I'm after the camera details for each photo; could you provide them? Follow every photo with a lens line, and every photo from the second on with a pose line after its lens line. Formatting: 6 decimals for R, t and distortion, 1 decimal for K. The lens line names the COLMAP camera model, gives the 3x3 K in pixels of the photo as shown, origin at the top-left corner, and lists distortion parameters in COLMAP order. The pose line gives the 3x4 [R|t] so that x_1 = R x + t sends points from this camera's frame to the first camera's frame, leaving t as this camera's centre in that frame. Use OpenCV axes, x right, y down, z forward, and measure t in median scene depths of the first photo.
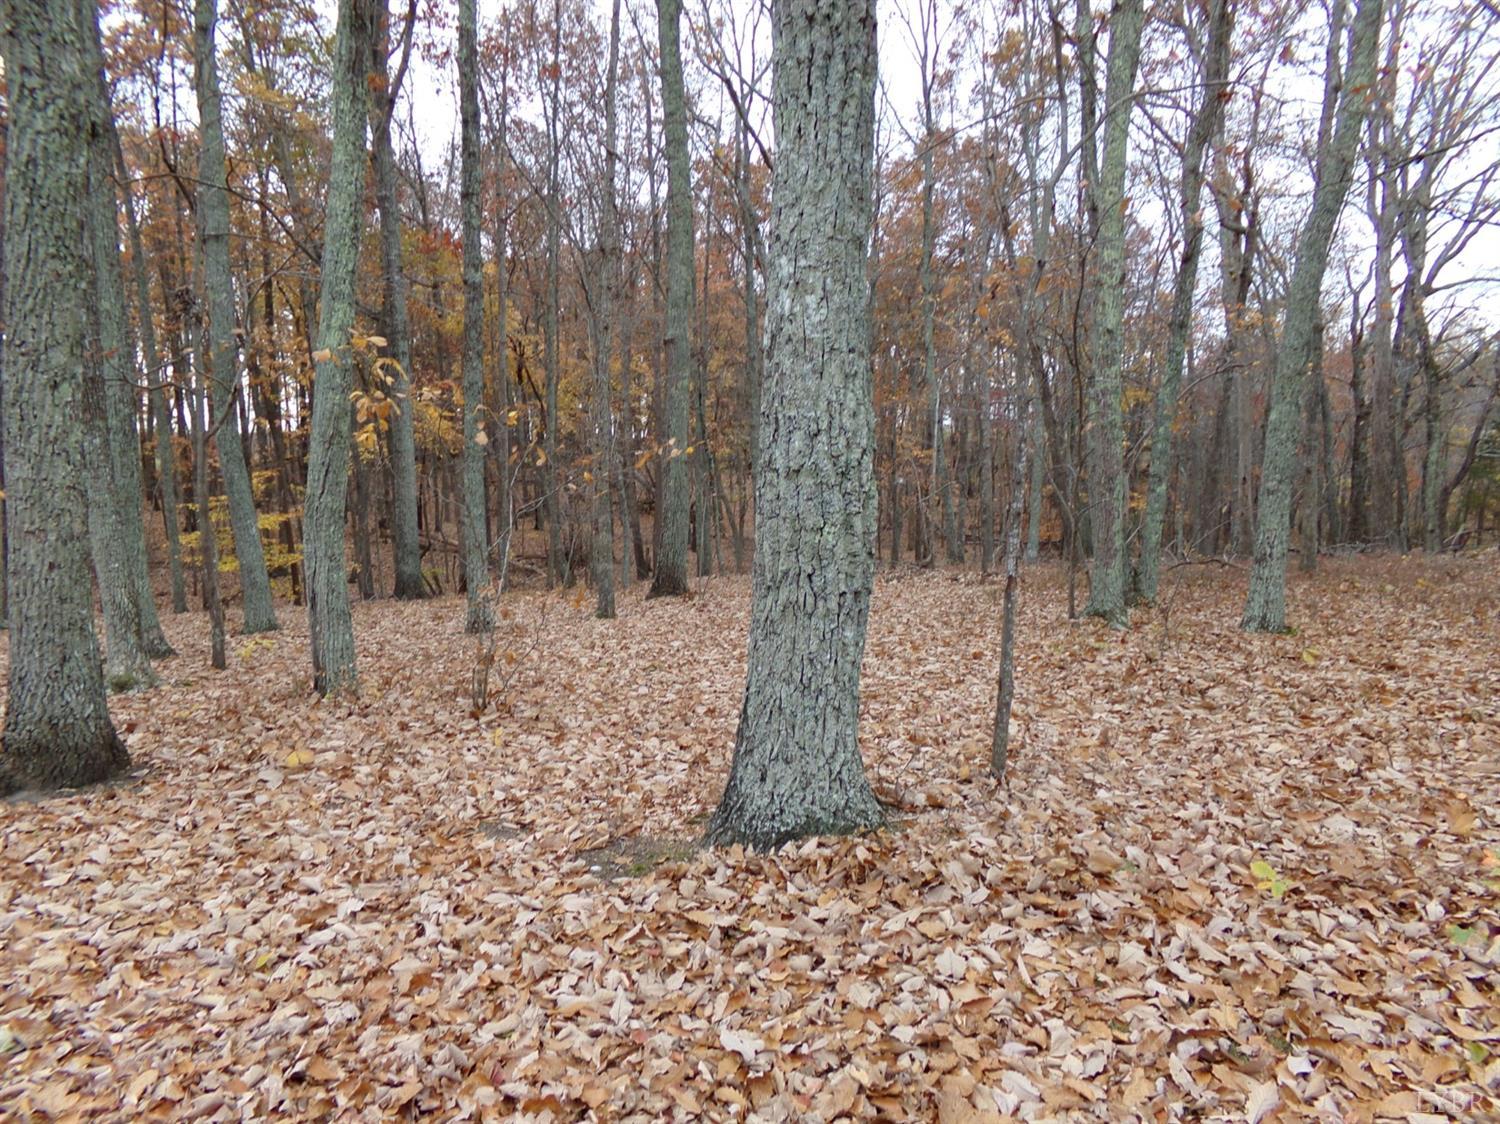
lens RADIAL K [[1031.6, 0, 742.1], [0, 1031.6, 570.2], [0, 0, 1]] dist [-0.079509, 0.133031]
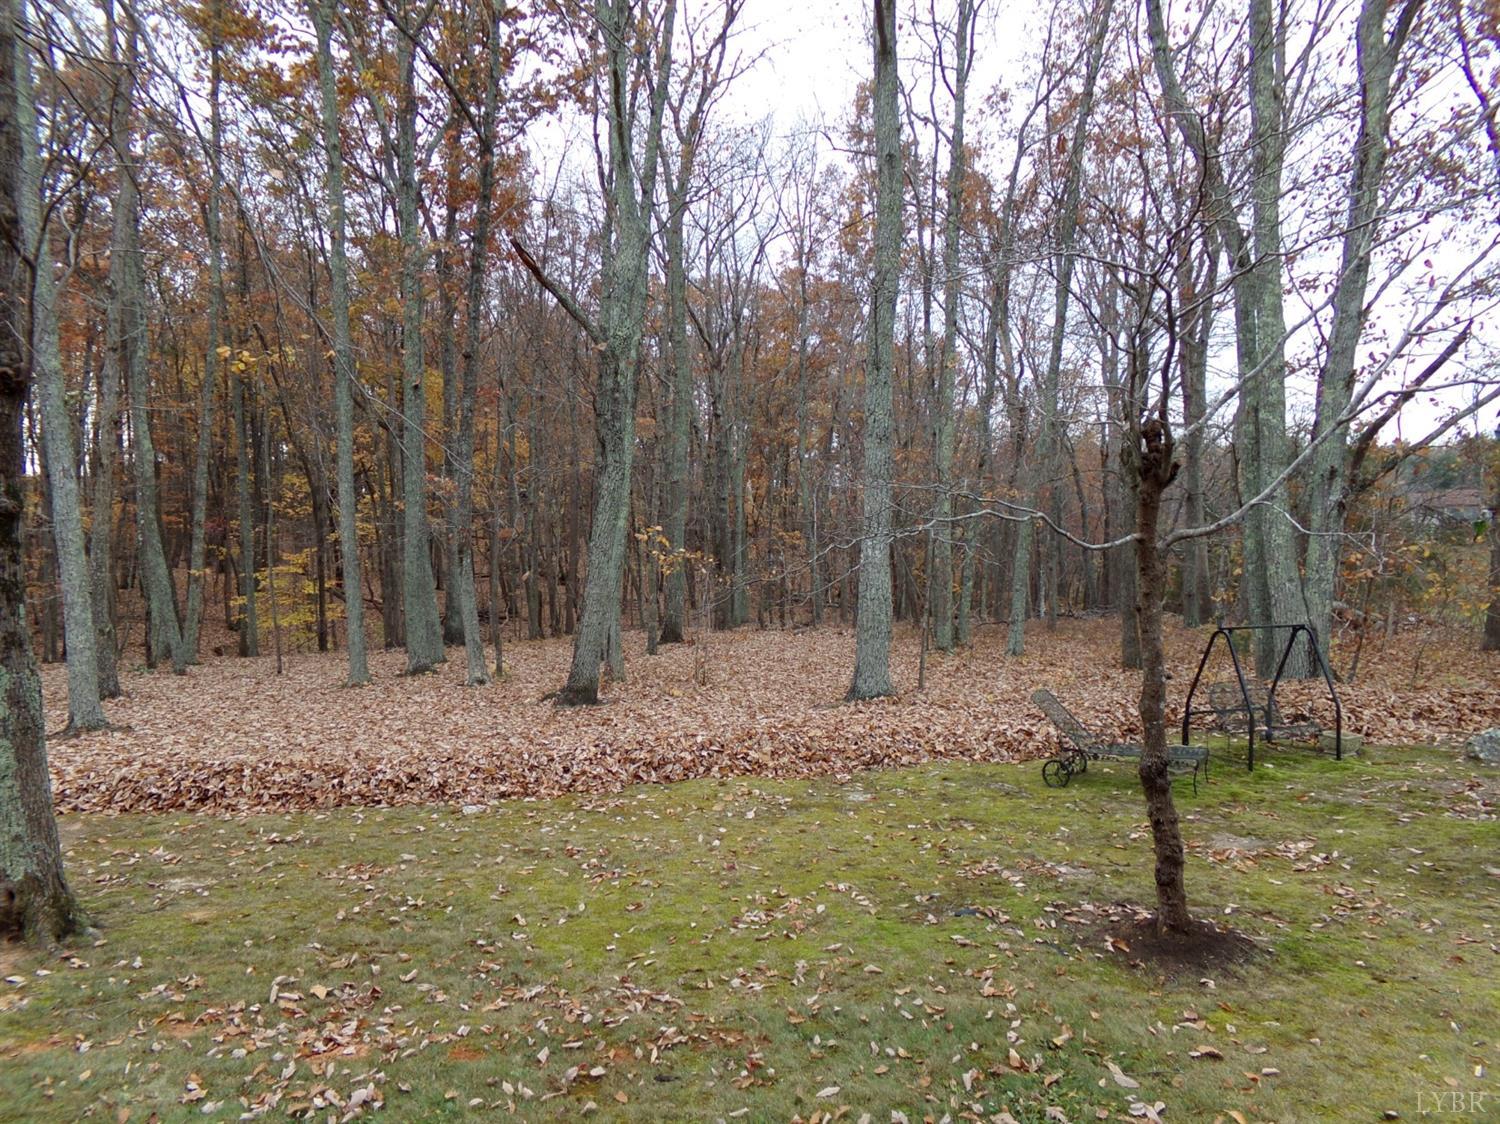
lens RADIAL K [[1031.6, 0, 742.1], [0, 1031.6, 570.2], [0, 0, 1]] dist [-0.079509, 0.133031]
pose [[0.985687, 0.015307, 0.167888, -0.429274], [-0.005981, 0.998418, -0.055913, 0.003922], [-0.168478, 0.054109, 0.984219, -1.062939]]
